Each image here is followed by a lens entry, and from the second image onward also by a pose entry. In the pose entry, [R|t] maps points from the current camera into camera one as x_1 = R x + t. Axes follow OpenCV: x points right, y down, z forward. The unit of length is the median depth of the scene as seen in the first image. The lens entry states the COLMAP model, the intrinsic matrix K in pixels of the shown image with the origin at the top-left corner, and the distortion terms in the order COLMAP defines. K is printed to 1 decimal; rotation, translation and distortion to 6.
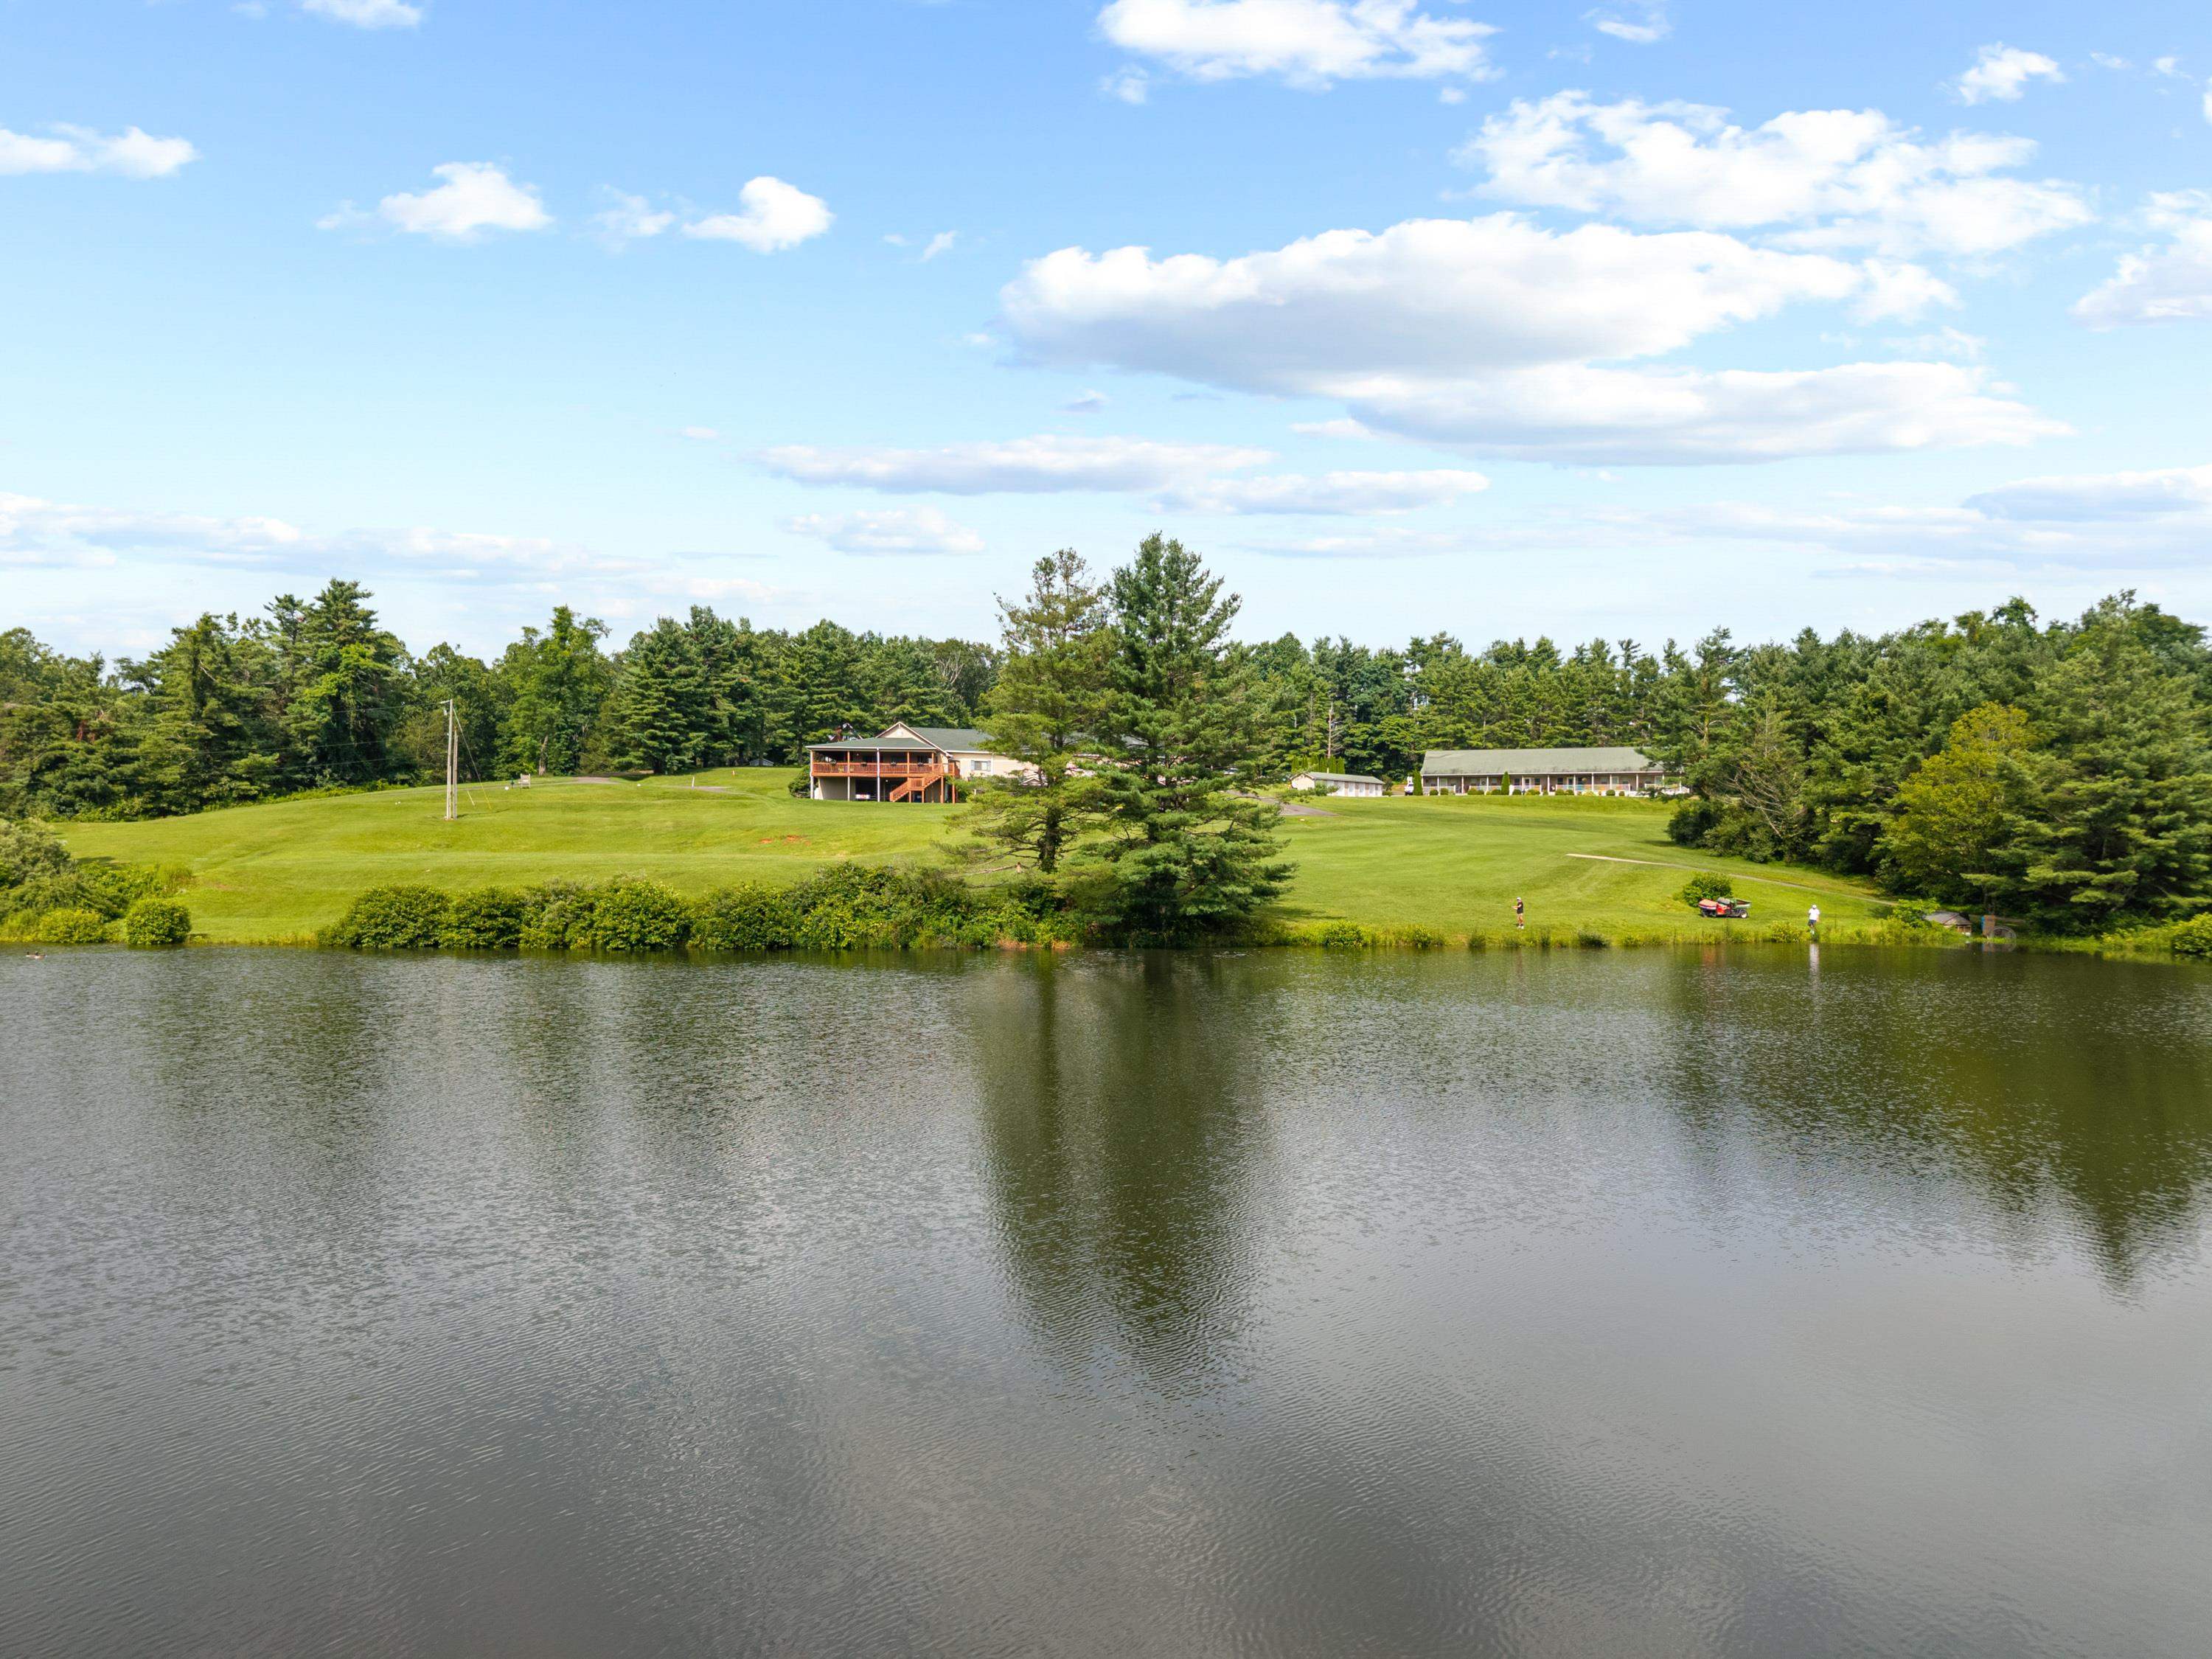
lens RADIAL K [[1499.1, 0, 1109.7], [0, 1499.1, 798.2], [0, 0, 1]] dist [0.019421, -0.000225]
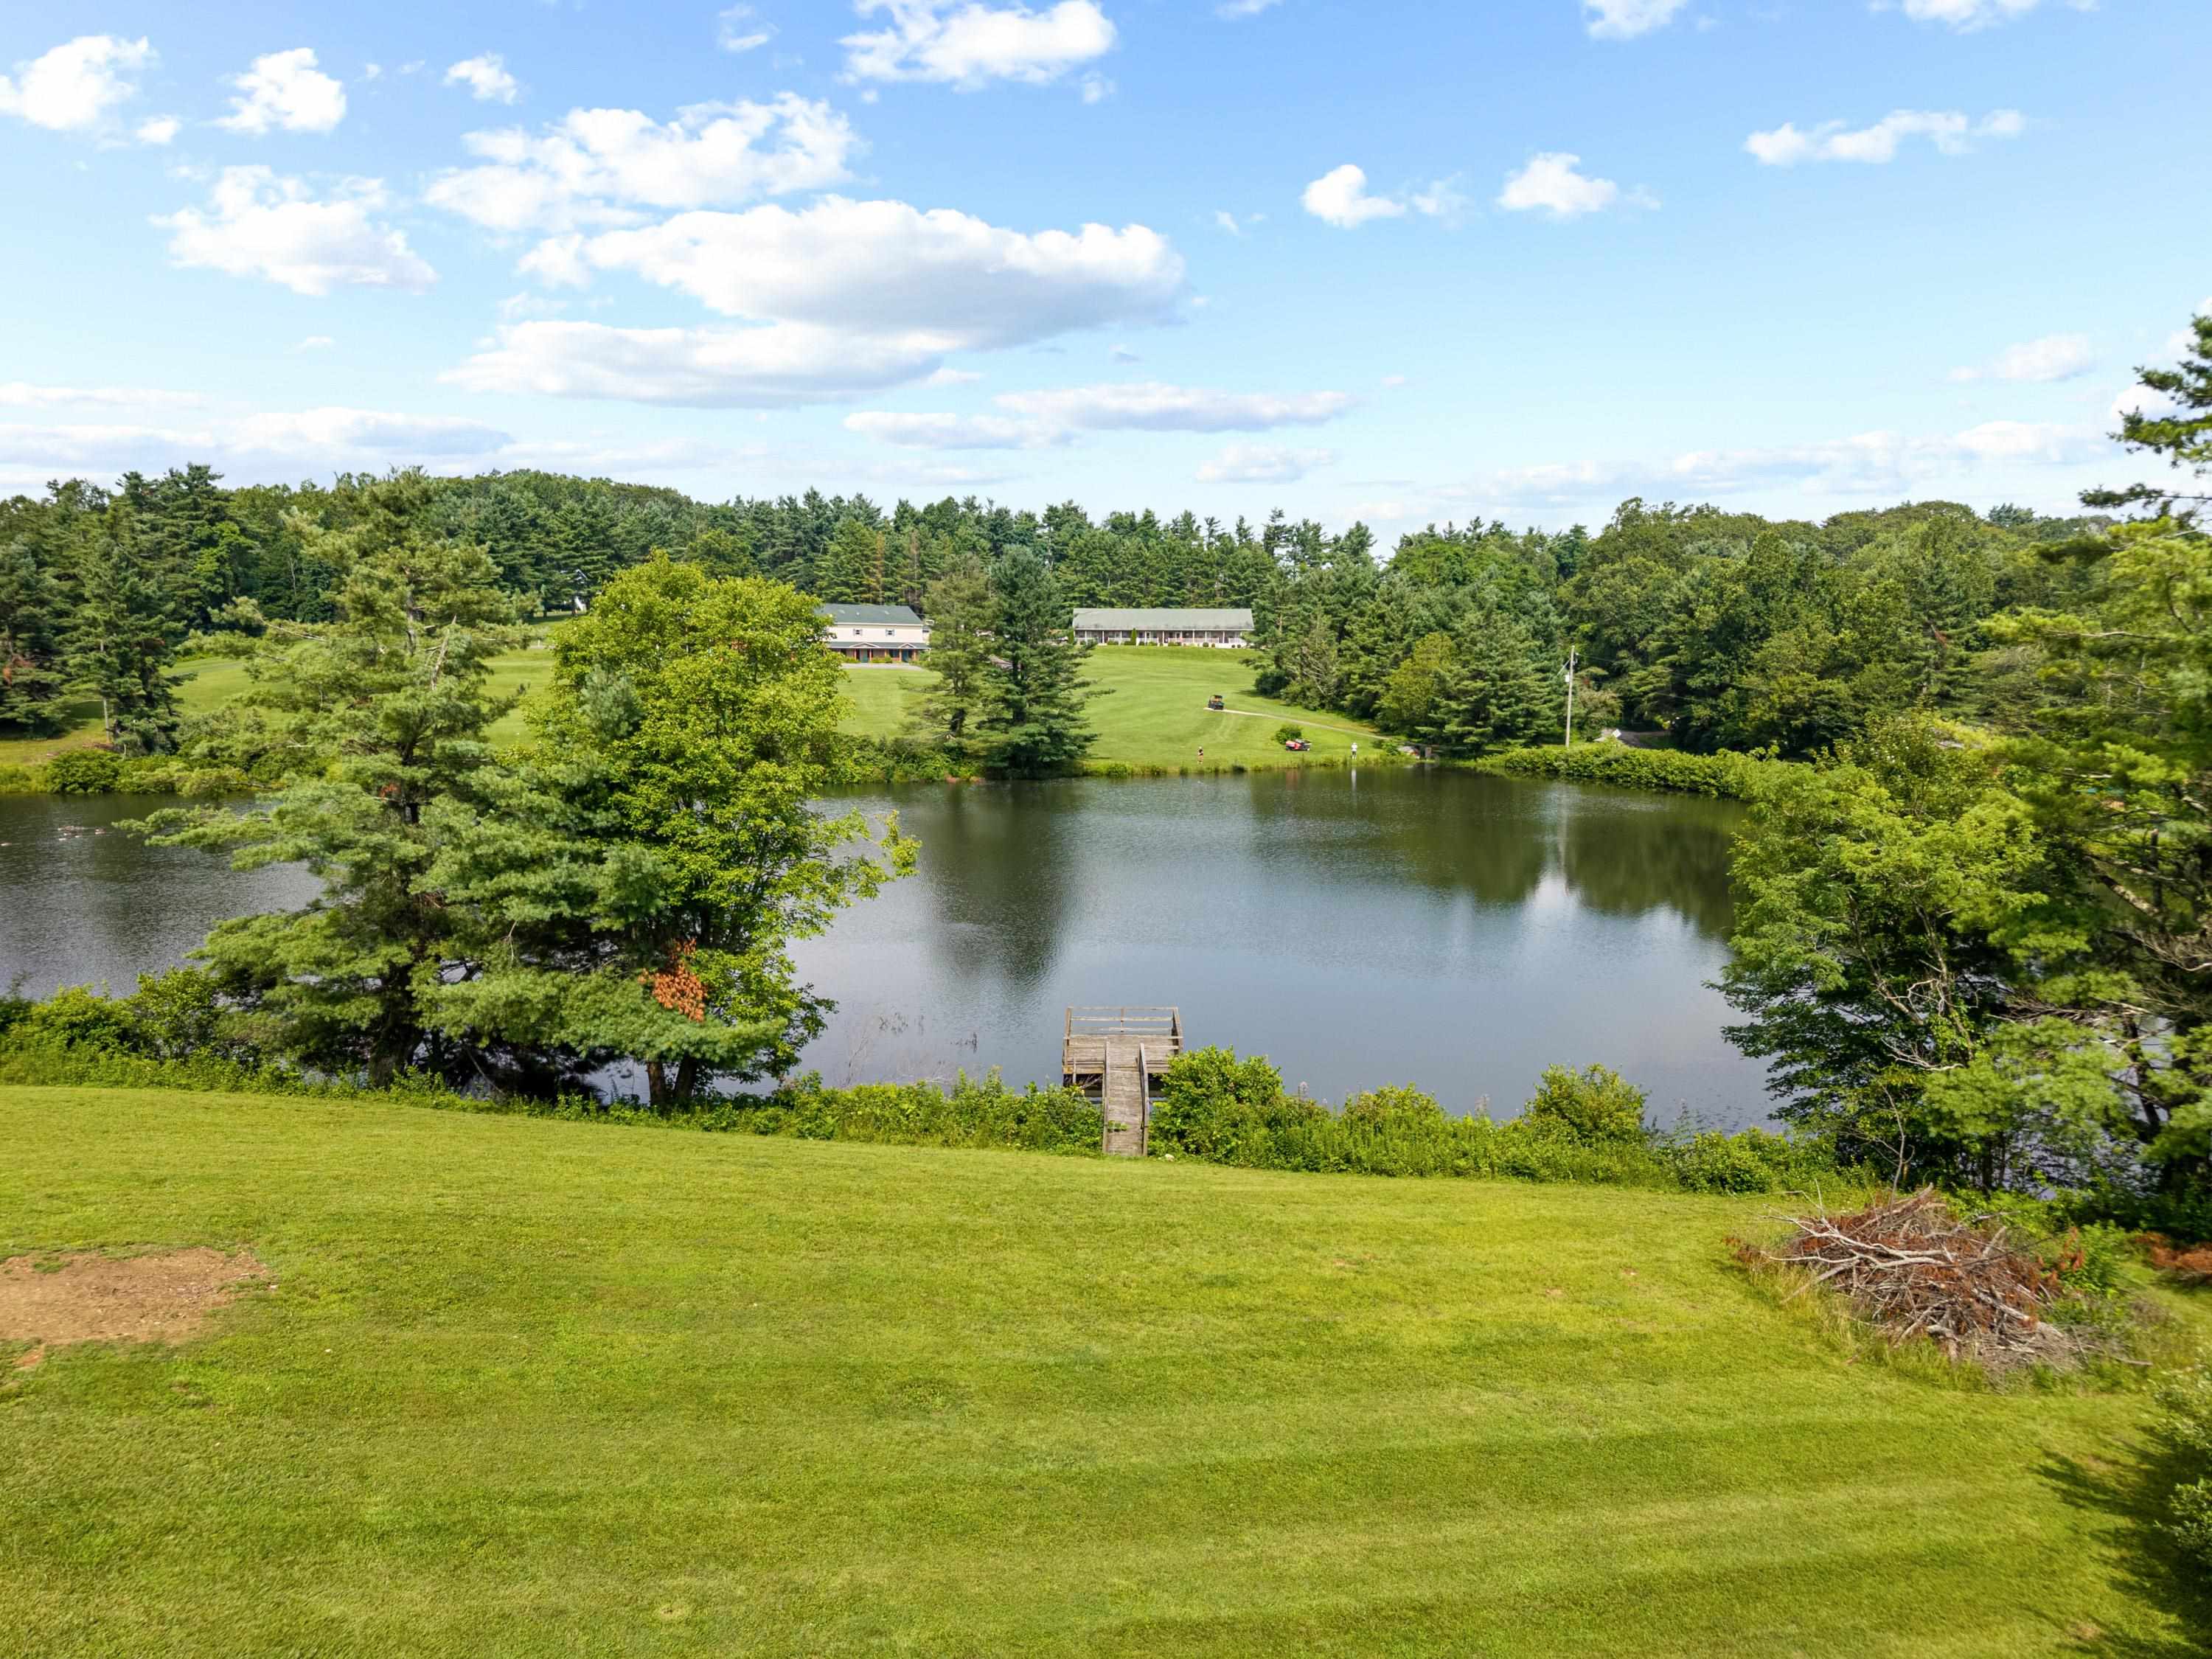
lens RADIAL K [[1523.5, 0, 1099.4], [0, 1523.5, 800.1], [0, 0, 1]] dist [0.022313, -0.004285]
pose [[0.957528, -0.027004, 0.287073, -0.107854], [-0.013759, 0.990192, 0.139035, -0.035165], [-0.288012, -0.137080, 0.947765, -0.209089]]
